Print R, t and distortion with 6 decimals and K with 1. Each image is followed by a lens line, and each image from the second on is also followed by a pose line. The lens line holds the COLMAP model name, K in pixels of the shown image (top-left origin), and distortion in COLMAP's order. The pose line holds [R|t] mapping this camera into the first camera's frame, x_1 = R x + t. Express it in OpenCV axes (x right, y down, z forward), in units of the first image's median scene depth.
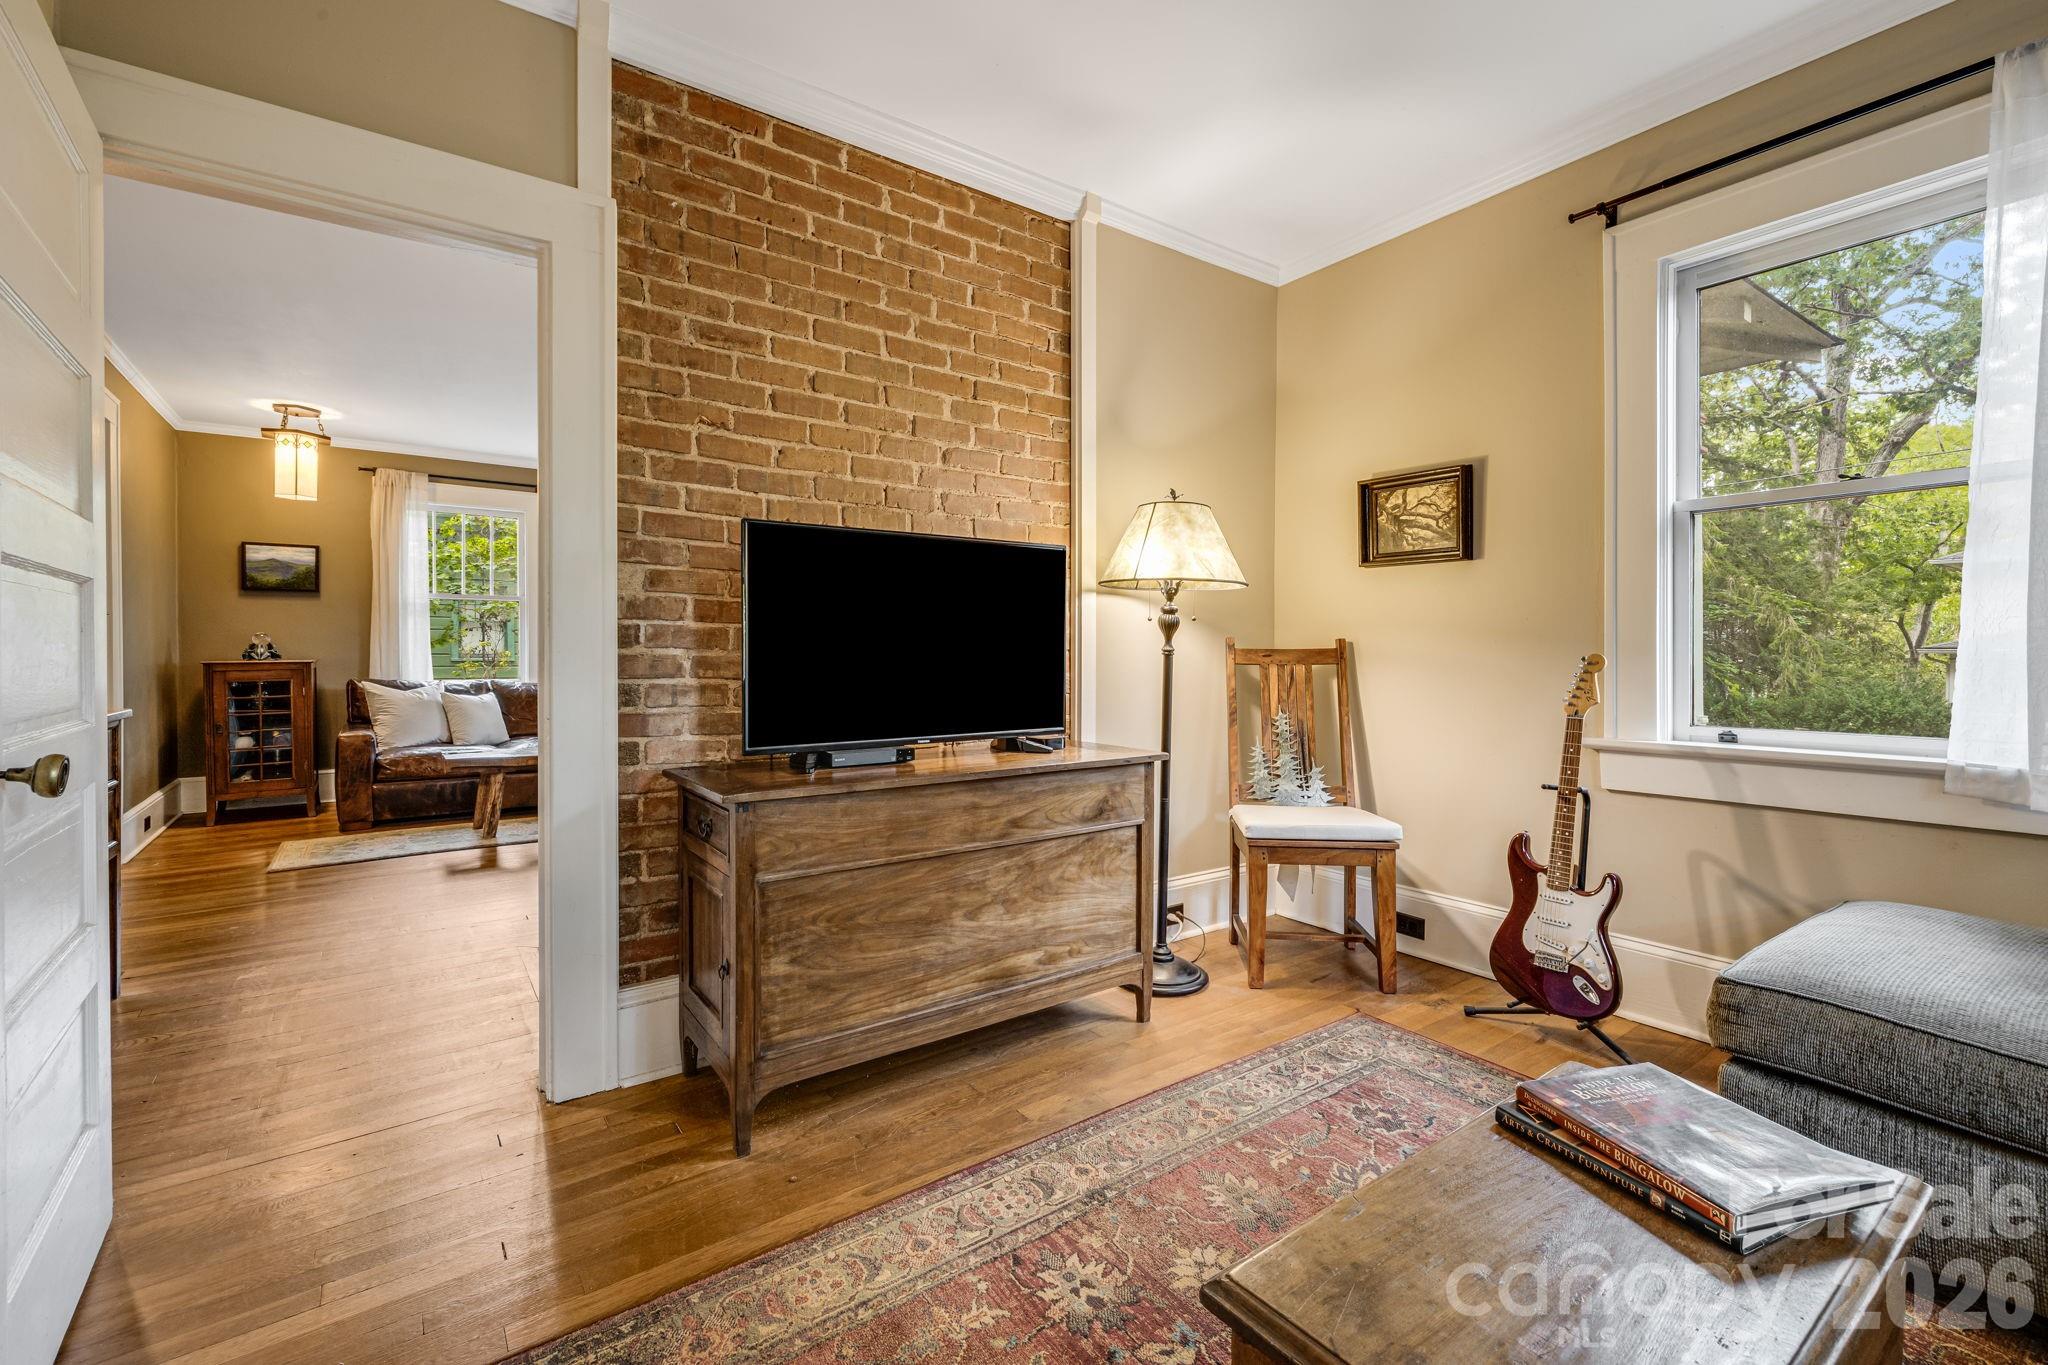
lens RADIAL K [[877.8, 0, 1022.7], [0, 877.8, 658.6], [0, 0, 1]] dist [0.000417, 0.000100]
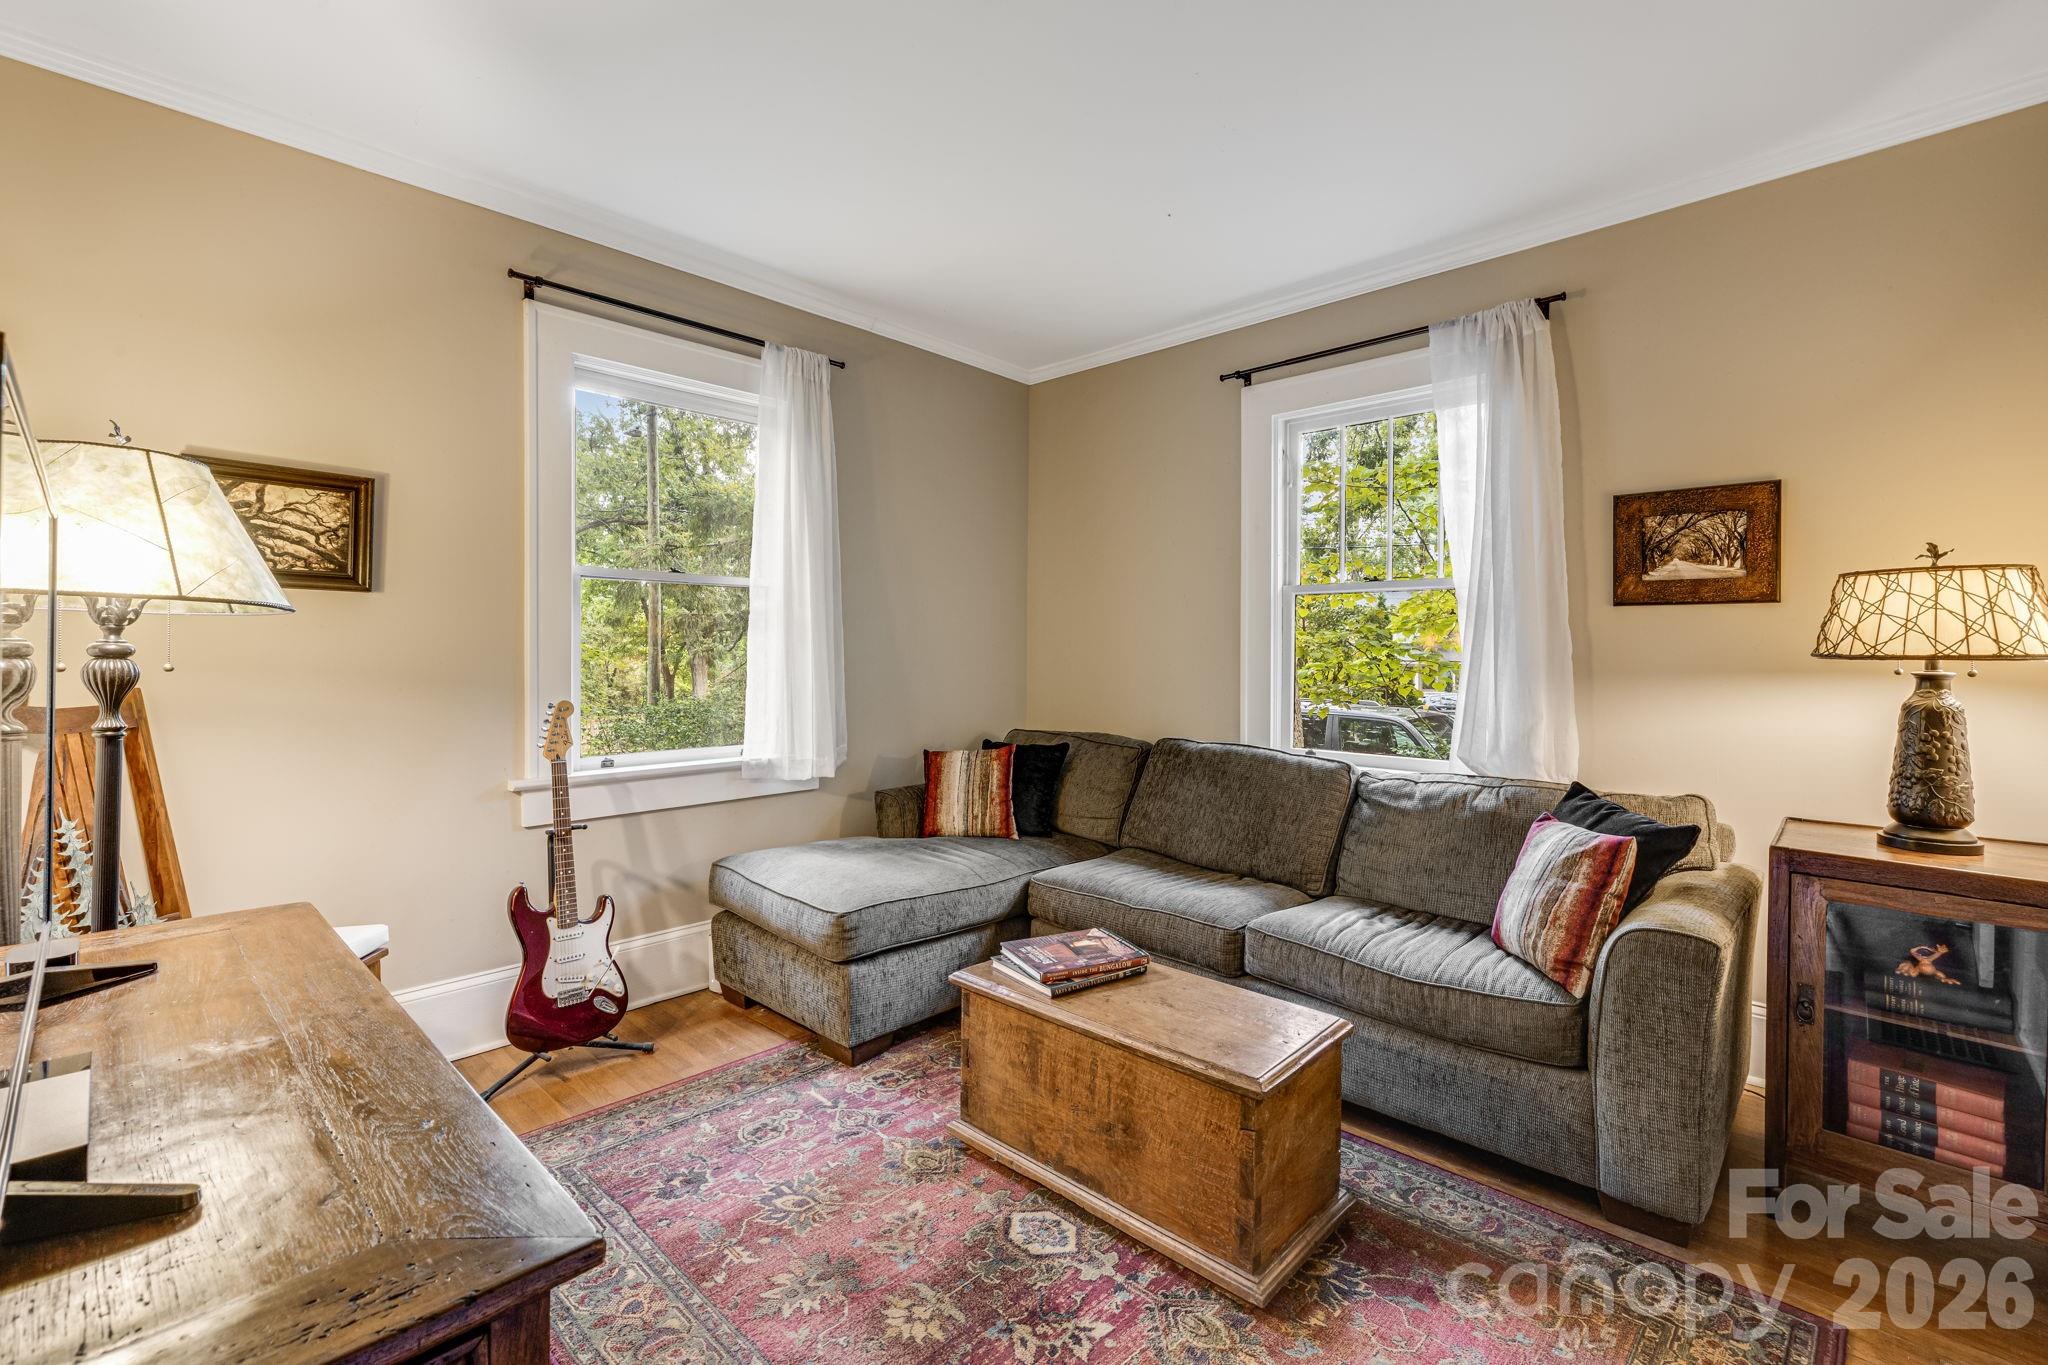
lens RADIAL K [[877.8, 0, 1022.7], [0, 877.8, 658.6], [0, 0, 1]] dist [0.000417, 0.000100]
pose [[-0.178611, -0.000361, 0.983920, -0.513952], [0.007672, 0.999969, 0.001759, -0.054679], [-0.983890, 0.007862, -0.178602, 0.642494]]
